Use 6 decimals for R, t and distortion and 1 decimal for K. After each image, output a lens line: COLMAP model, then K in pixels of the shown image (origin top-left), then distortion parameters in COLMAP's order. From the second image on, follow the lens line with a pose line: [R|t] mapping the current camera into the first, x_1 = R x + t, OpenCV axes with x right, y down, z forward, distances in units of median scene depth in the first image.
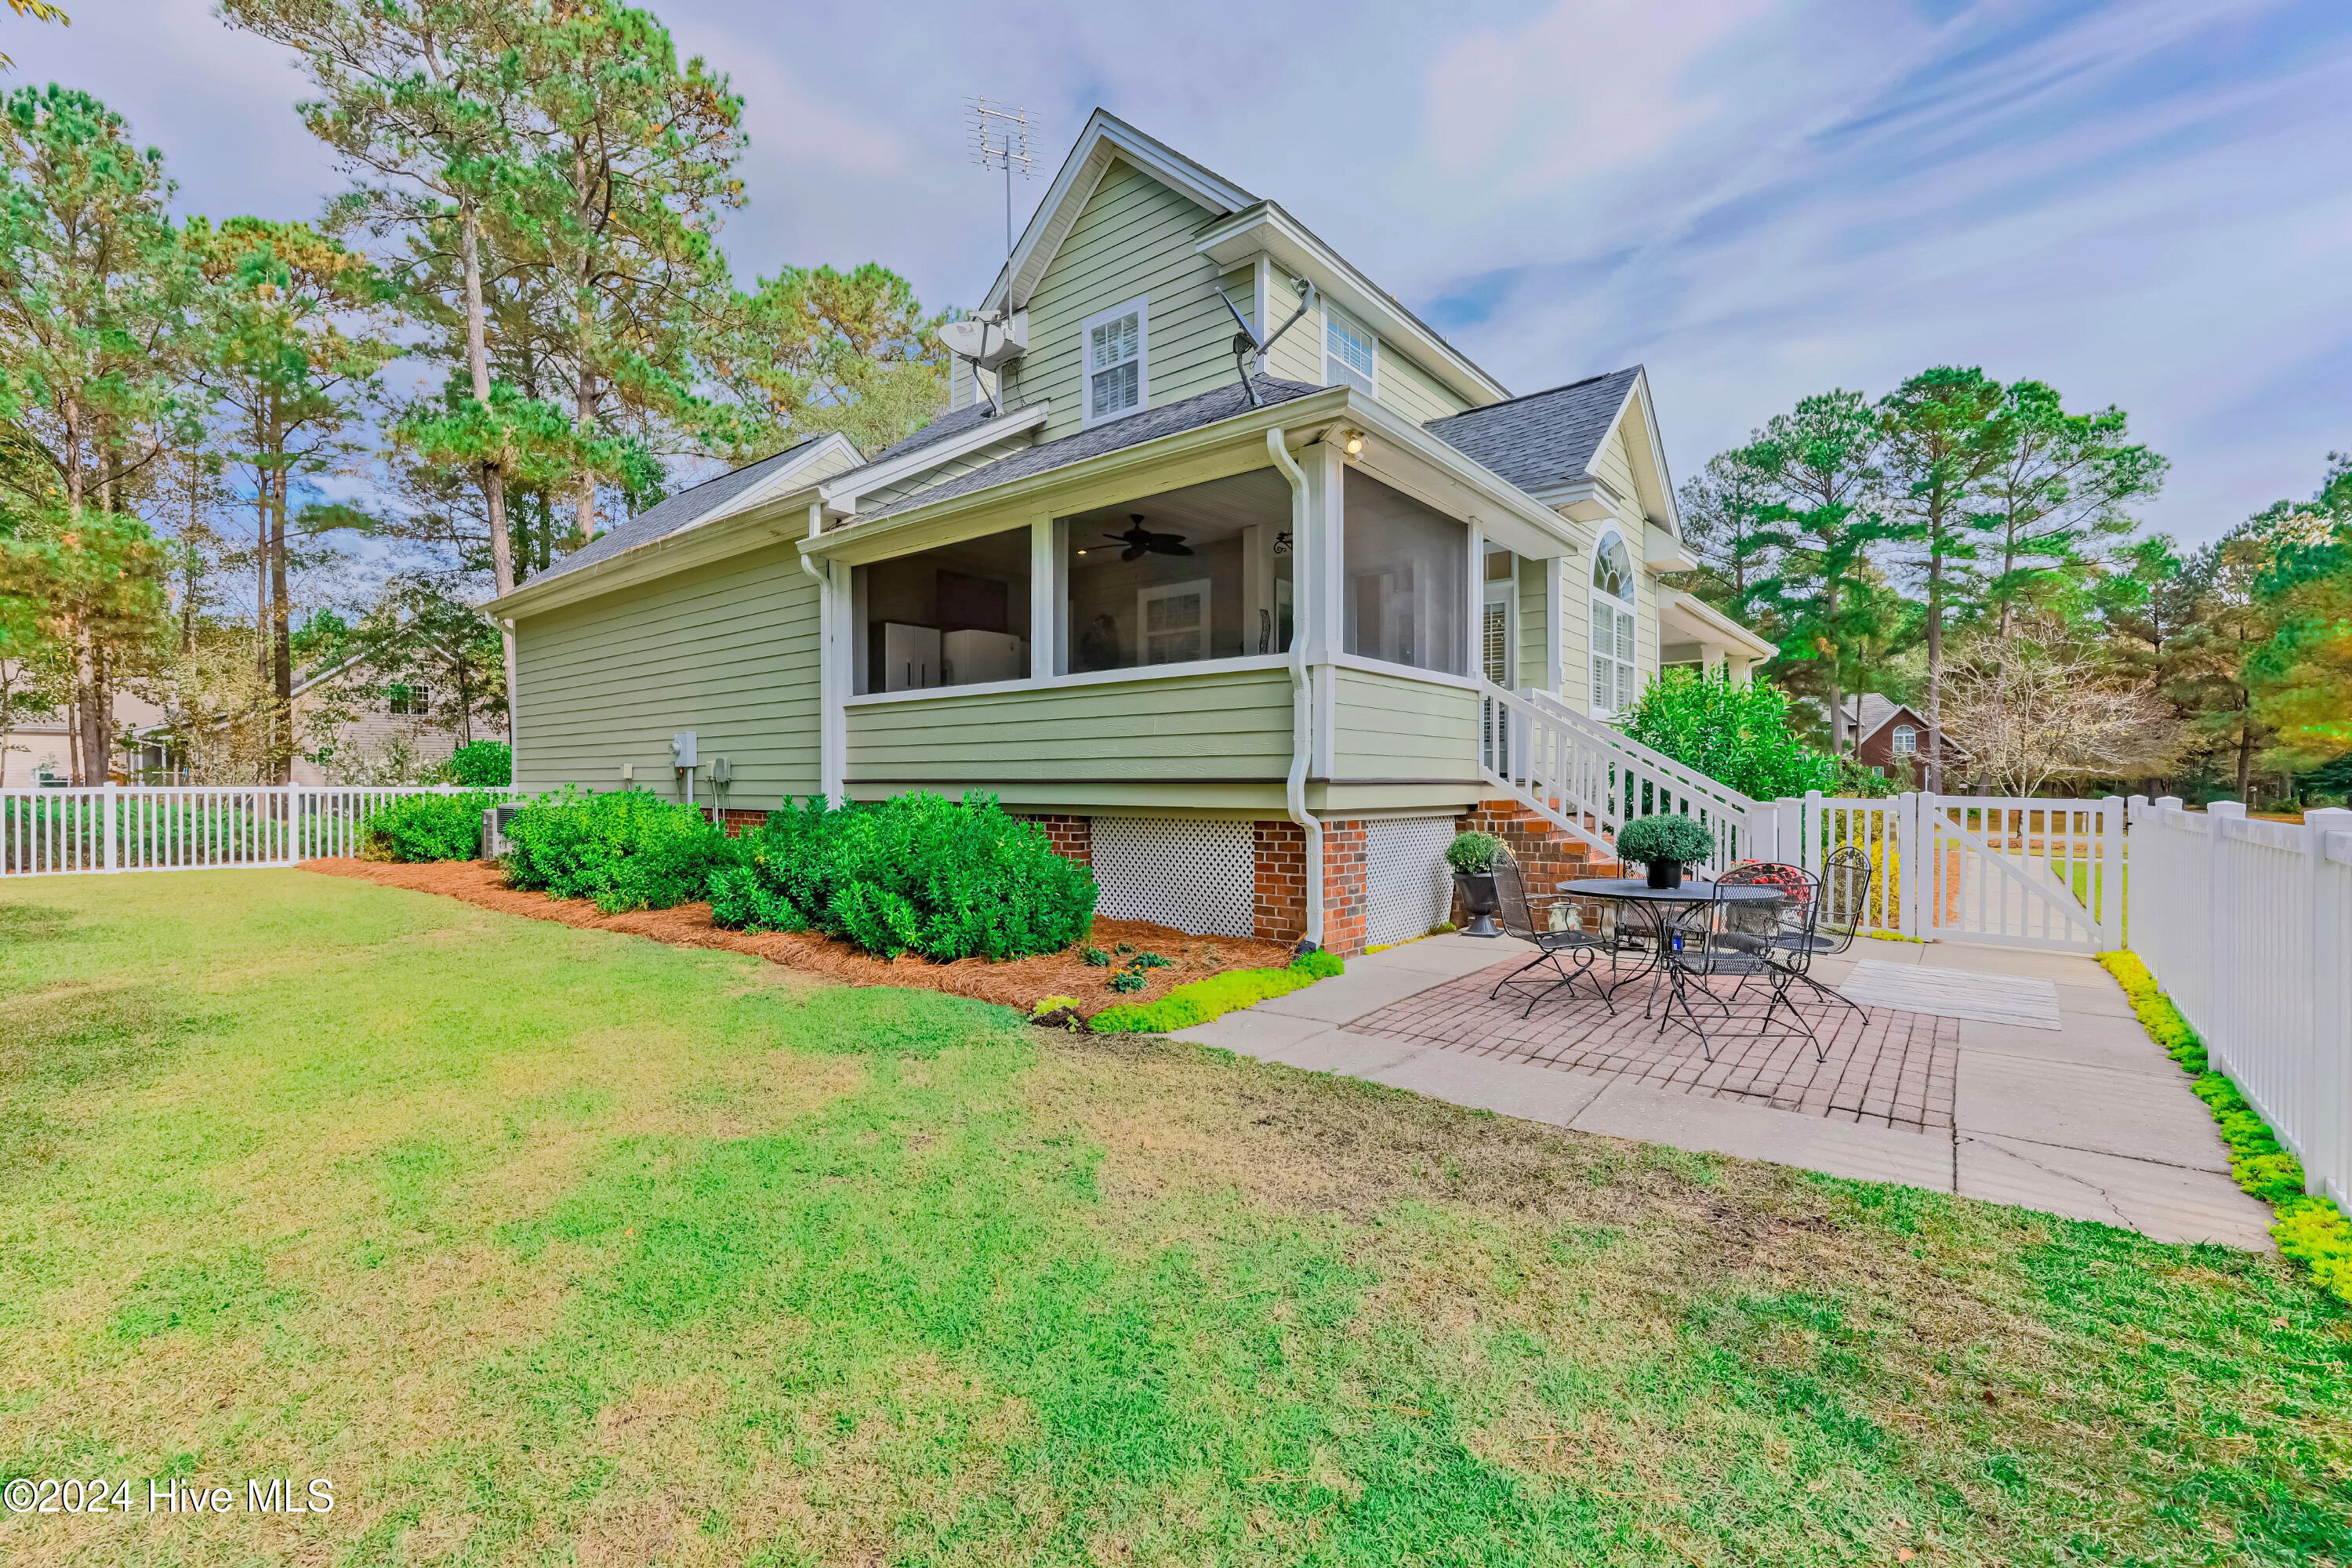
lens RADIAL K [[977.2, 0, 1190.2], [0, 977.2, 781.1], [0, 0, 1]] dist [-0.004993, -0.000227]
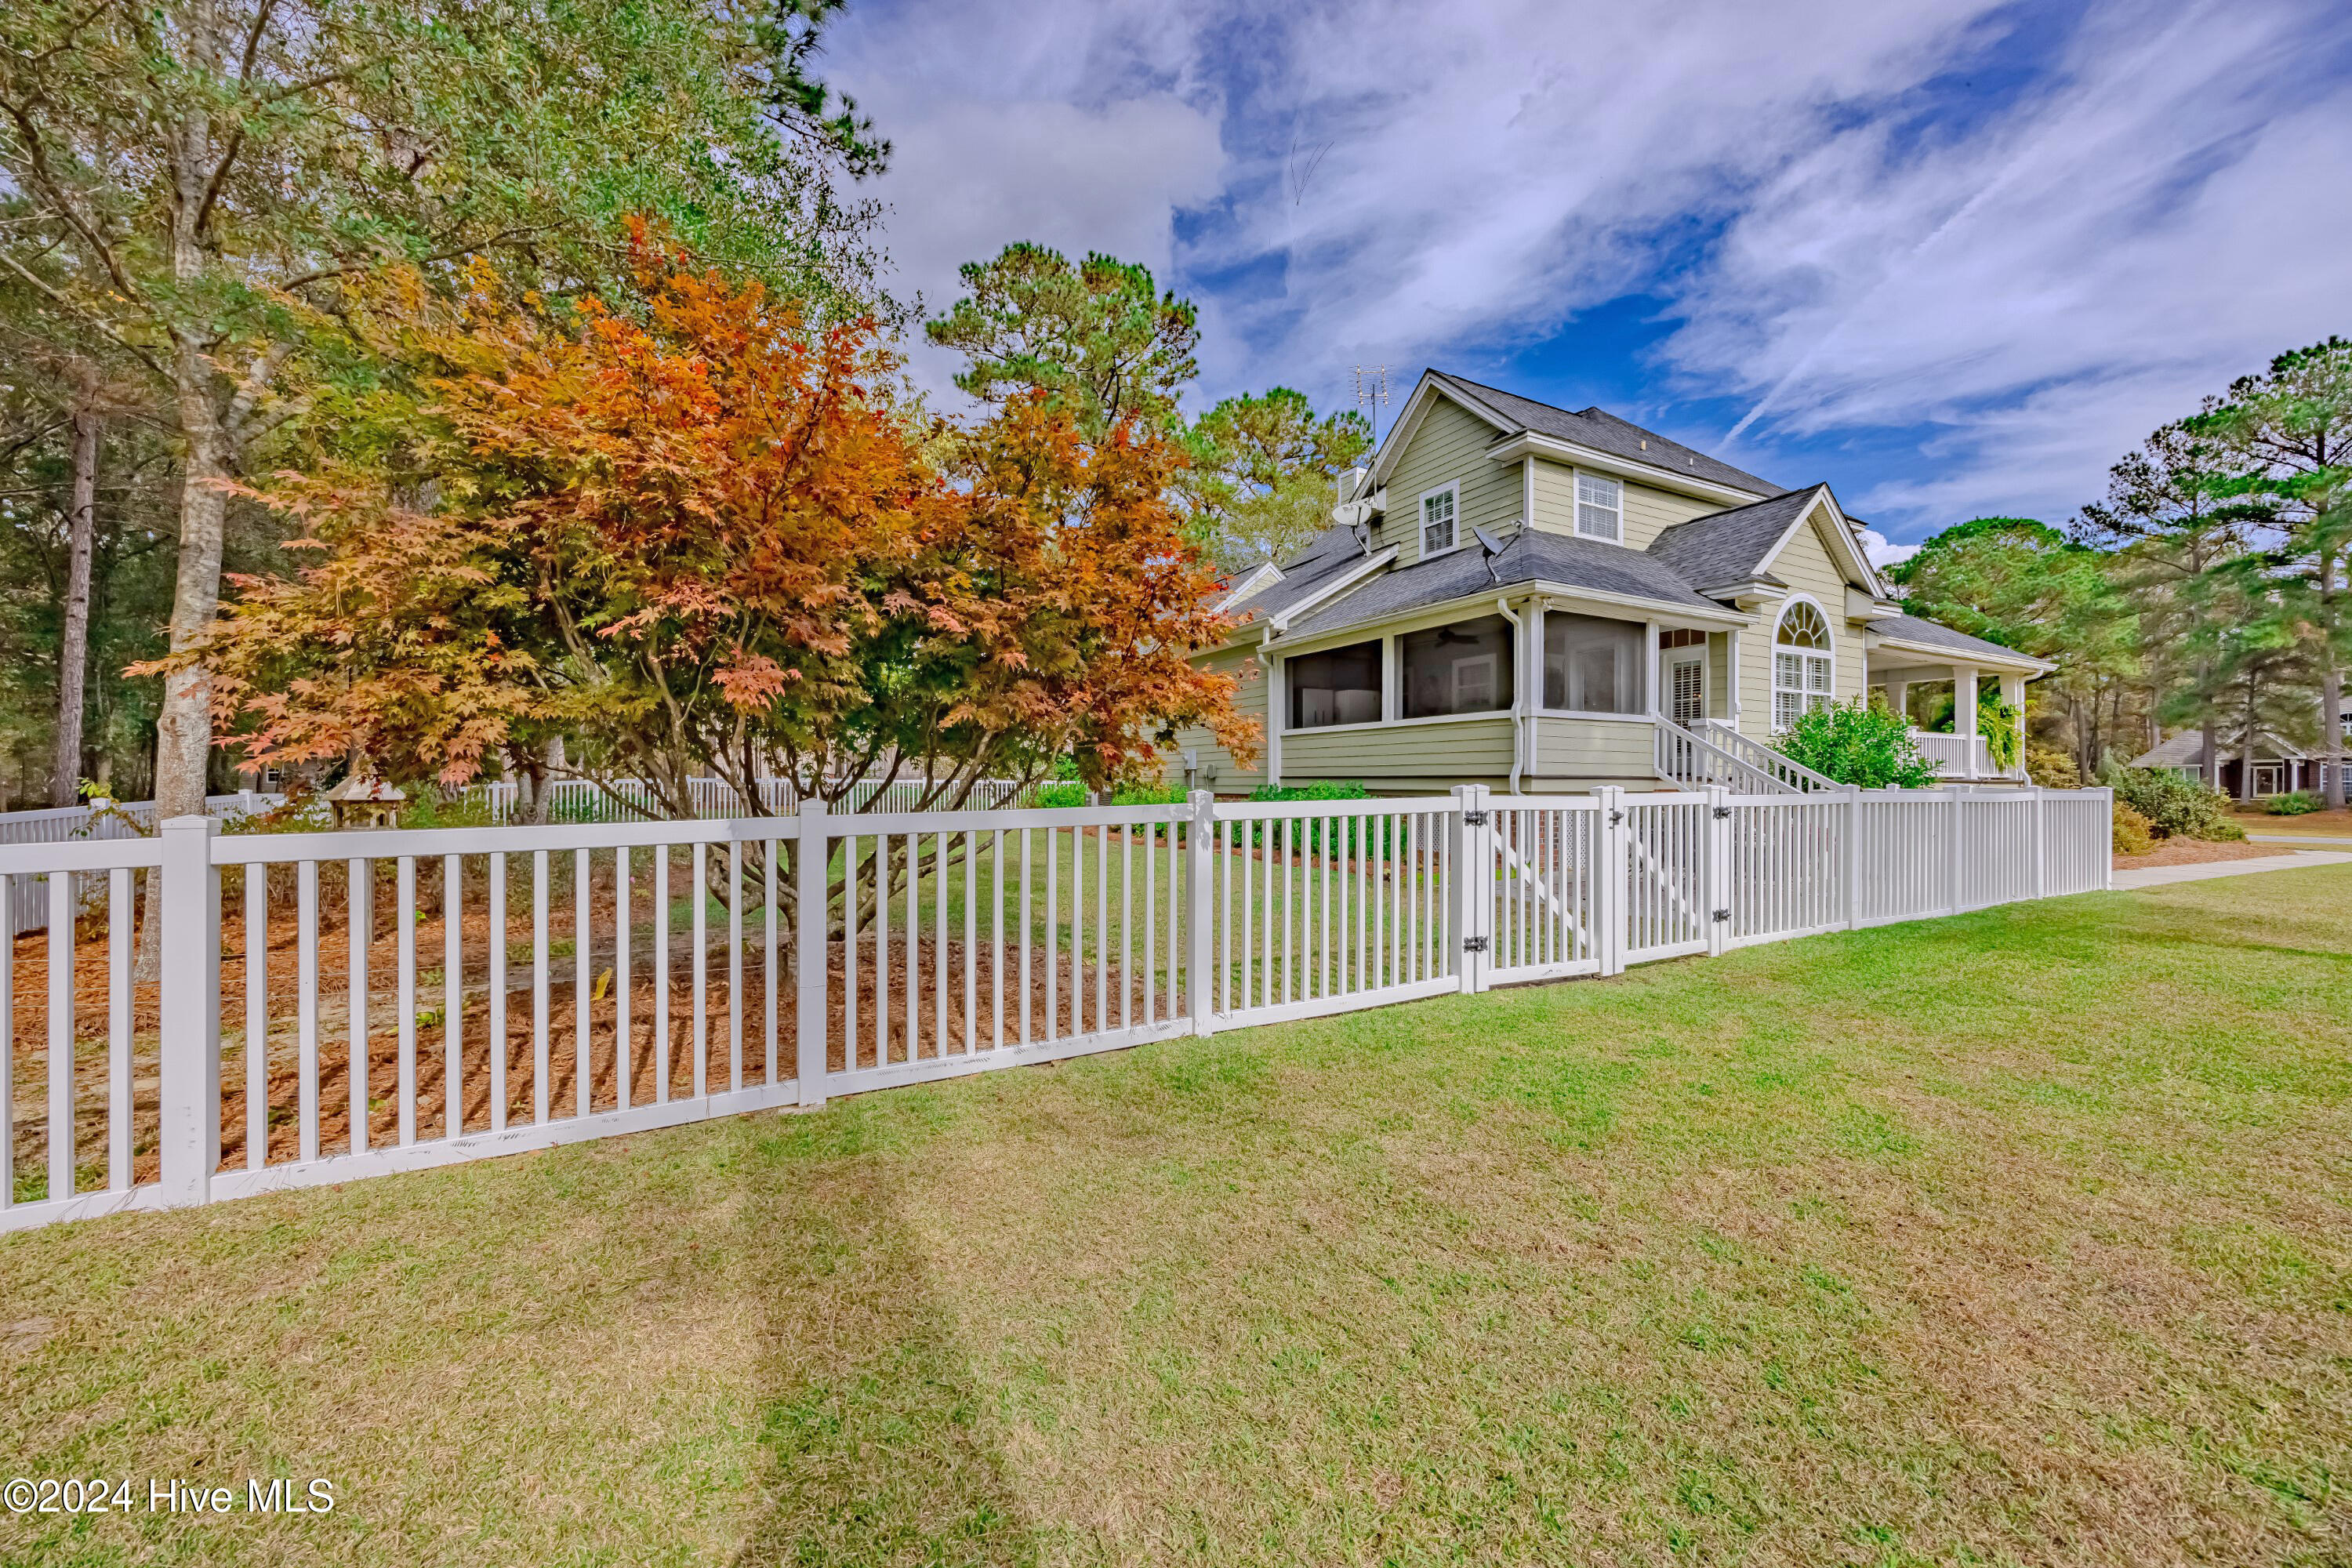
lens RADIAL K [[900.9, 0, 1187.5], [0, 900.9, 786.3], [0, 0, 1]] dist [0.005249, 0.000085]
pose [[0.920051, 0.004810, -0.391769, 0.128867], [-0.003268, 0.999984, 0.004604, 0.008671], [0.391785, -0.002955, 0.920052, -0.551459]]
